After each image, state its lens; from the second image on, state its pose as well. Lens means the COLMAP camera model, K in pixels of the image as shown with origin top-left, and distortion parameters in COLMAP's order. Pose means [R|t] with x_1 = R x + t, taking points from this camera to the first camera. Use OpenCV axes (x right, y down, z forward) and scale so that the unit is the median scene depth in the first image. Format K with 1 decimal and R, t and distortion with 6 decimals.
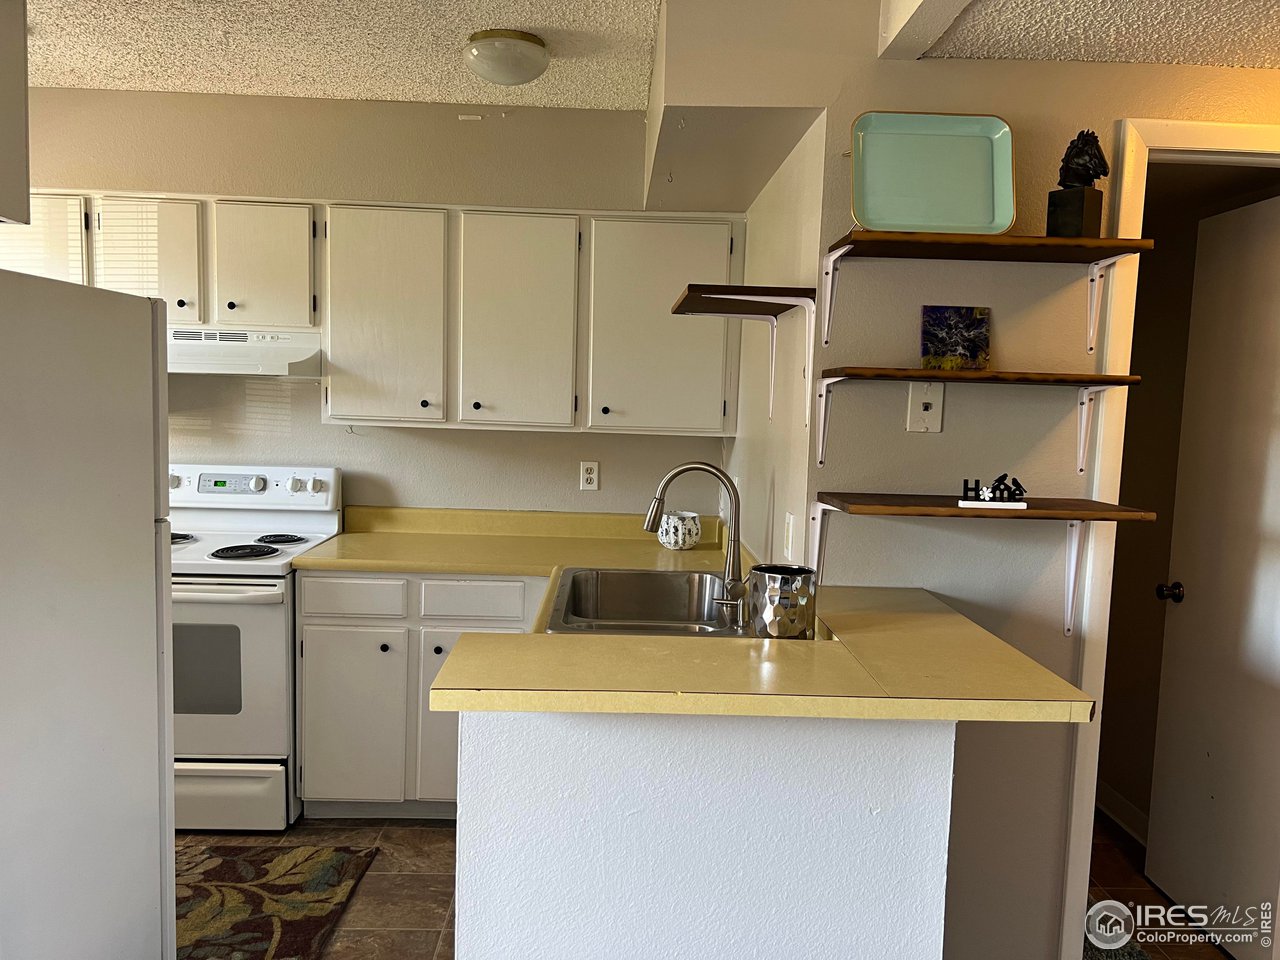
lens RADIAL K [[968.3, 0, 640.0], [0, 968.3, 480.0], [0, 0, 1]] dist [0.110354, -0.172703]
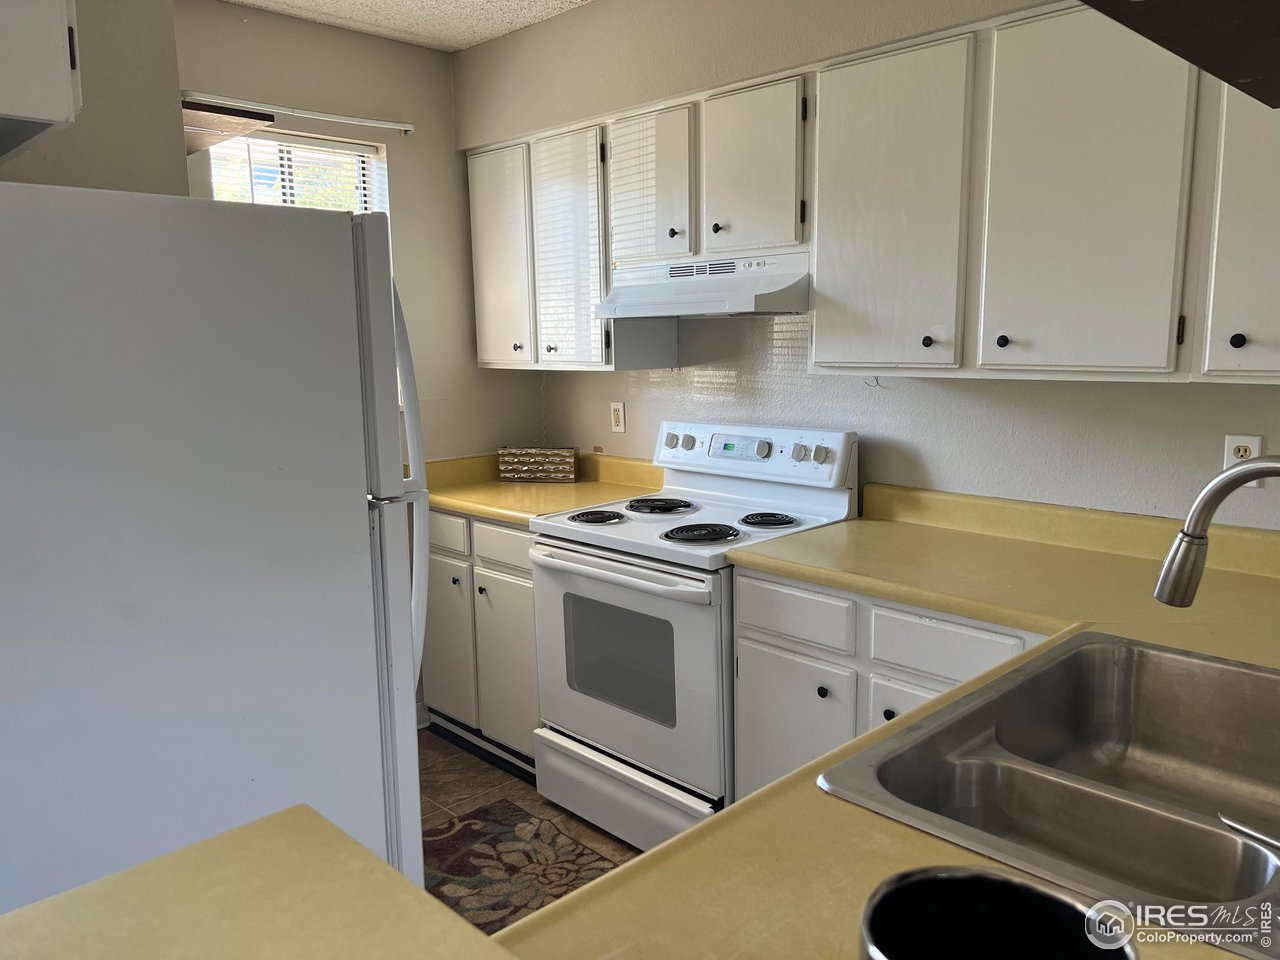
lens RADIAL K [[968.3, 0, 640.0], [0, 968.3, 480.0], [0, 0, 1]] dist [0.110354, -0.172703]
pose [[0.674854, 0.071108, -0.734517, 0.145557], [-0.031922, 0.997228, 0.067211, -0.022451], [0.737260, -0.021910, 0.675253, 0.400627]]
